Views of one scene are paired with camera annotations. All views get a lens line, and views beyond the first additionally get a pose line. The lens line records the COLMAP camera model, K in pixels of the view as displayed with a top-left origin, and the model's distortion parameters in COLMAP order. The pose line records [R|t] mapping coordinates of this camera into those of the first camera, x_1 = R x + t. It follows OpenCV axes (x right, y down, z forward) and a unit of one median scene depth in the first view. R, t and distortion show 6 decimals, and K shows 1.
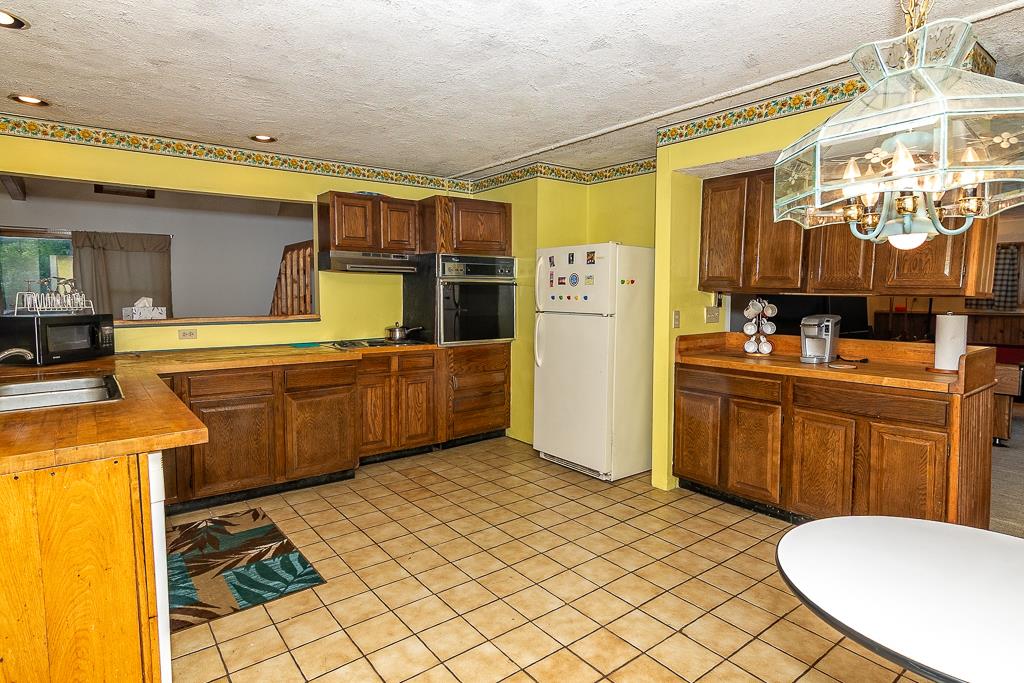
lens RADIAL K [[538.5, 0, 510.5], [0, 538.5, 338.8], [0, 0, 1]] dist [0.000767, 0.000941]
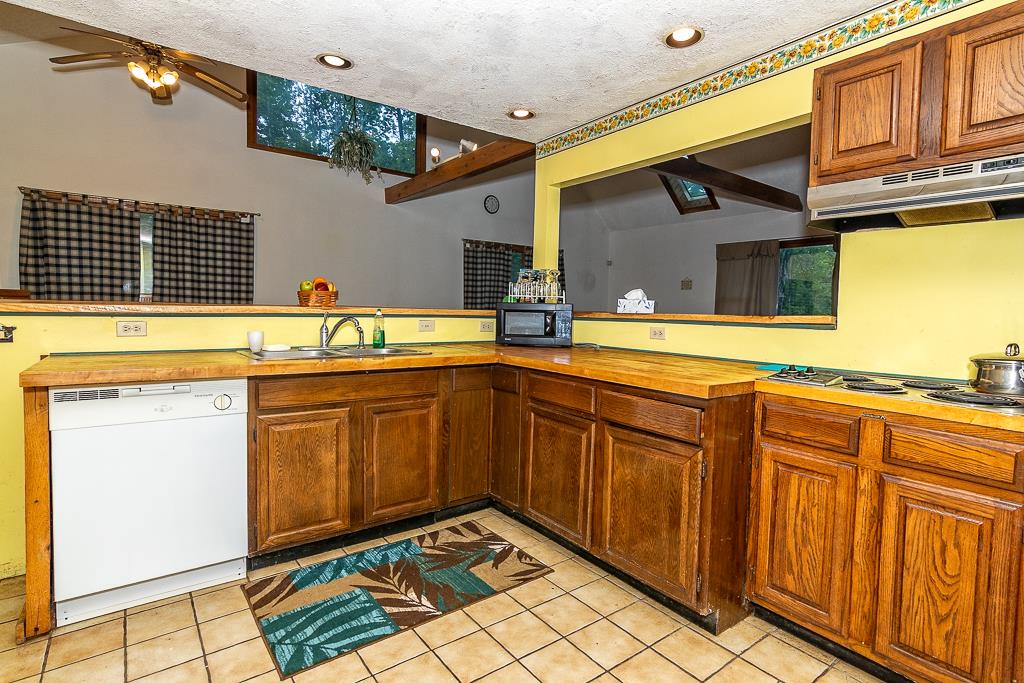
lens RADIAL K [[520.4, 0, 538.0], [0, 520.4, 340.7], [0, 0, 1]] dist [-0.000810, 0.000779]
pose [[-0.003699, 0.059776, -0.998205, 0.241192], [-0.105429, 0.992625, 0.059833, -0.033297], [0.994420, 0.105461, 0.002630, 1.105313]]
